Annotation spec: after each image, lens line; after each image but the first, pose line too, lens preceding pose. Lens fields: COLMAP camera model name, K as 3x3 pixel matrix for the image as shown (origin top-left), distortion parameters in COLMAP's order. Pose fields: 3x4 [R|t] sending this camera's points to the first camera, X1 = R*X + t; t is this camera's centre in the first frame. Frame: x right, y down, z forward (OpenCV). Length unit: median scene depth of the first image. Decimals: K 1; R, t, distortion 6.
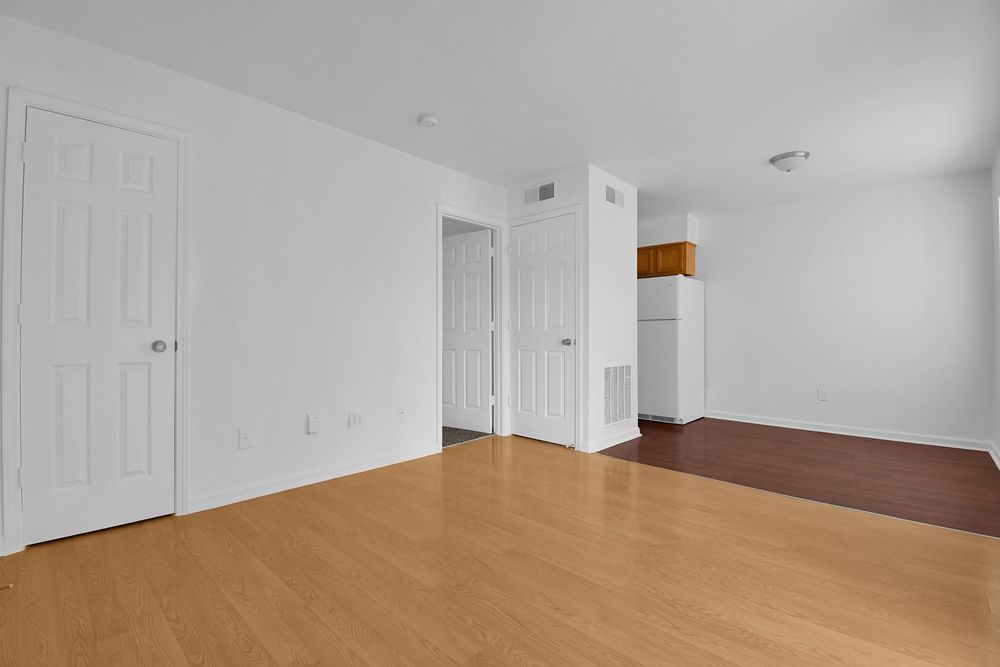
lens RADIAL K [[446.7, 0, 494.7], [0, 446.7, 331.1], [0, 0, 1]] dist [0.000438, 0.000018]
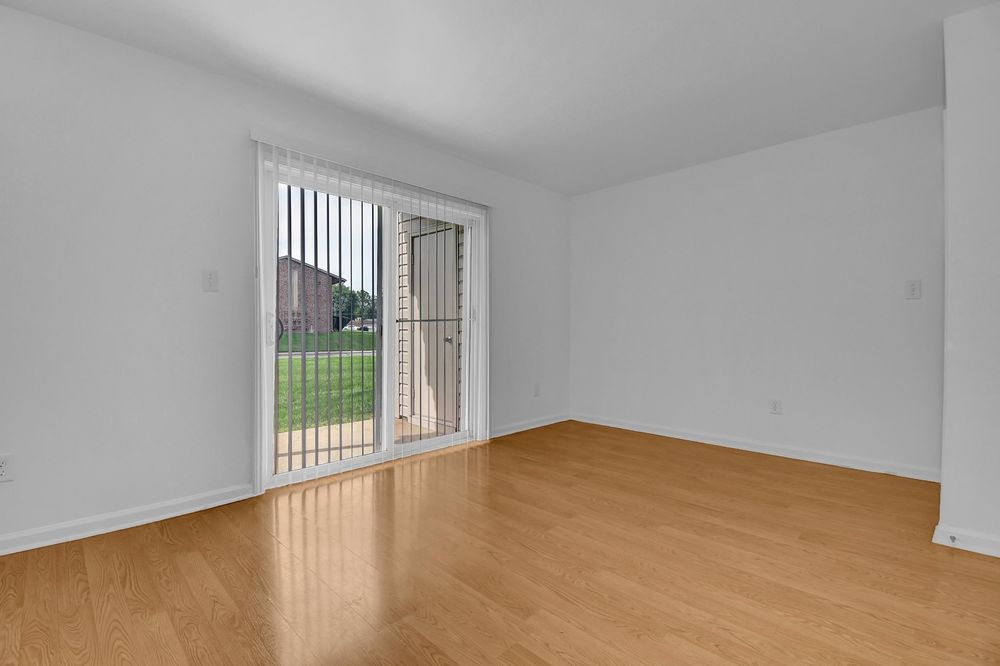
lens RADIAL K [[446.7, 0, 494.7], [0, 446.7, 330.6], [0, 0, 1]] dist [0.000438, 0.000018]
pose [[-0.999275, -0.003340, 0.037919, 0.062365], [-0.003449, 0.999990, -0.002788, 0.011872], [-0.037909, -0.002916, -0.999277, 1.661749]]
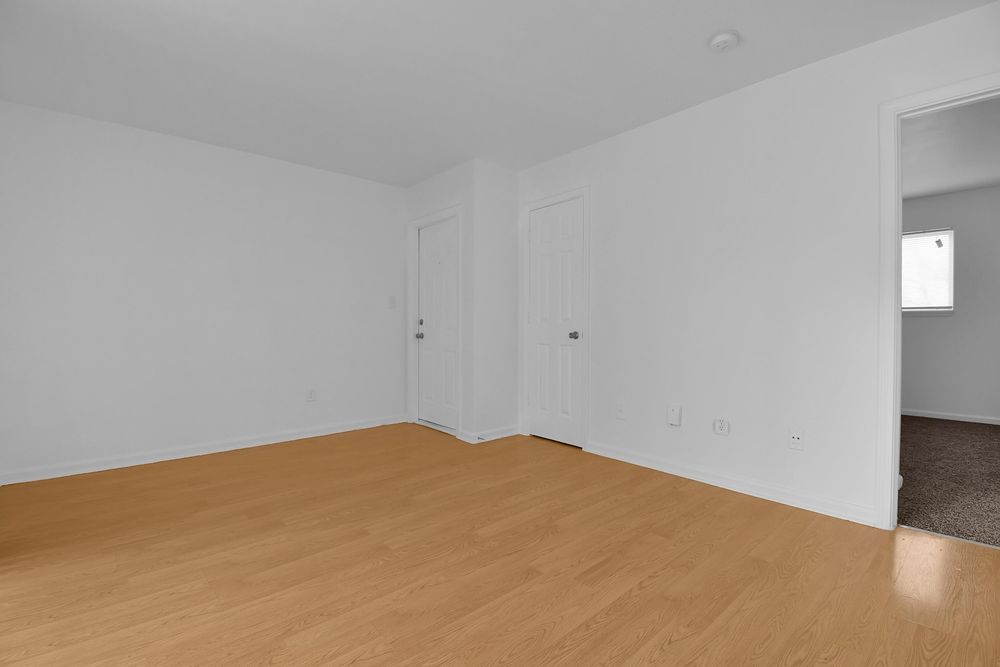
lens RADIAL K [[446.7, 0, 494.7], [0, 446.7, 331.1], [0, 0, 1]] dist [0.000438, 0.000018]
pose [[-0.098502, 0.005501, -0.995122, 0.870235], [0.007763, 0.999959, 0.004759, 0.011037], [0.995107, -0.007256, -0.098541, 0.952161]]
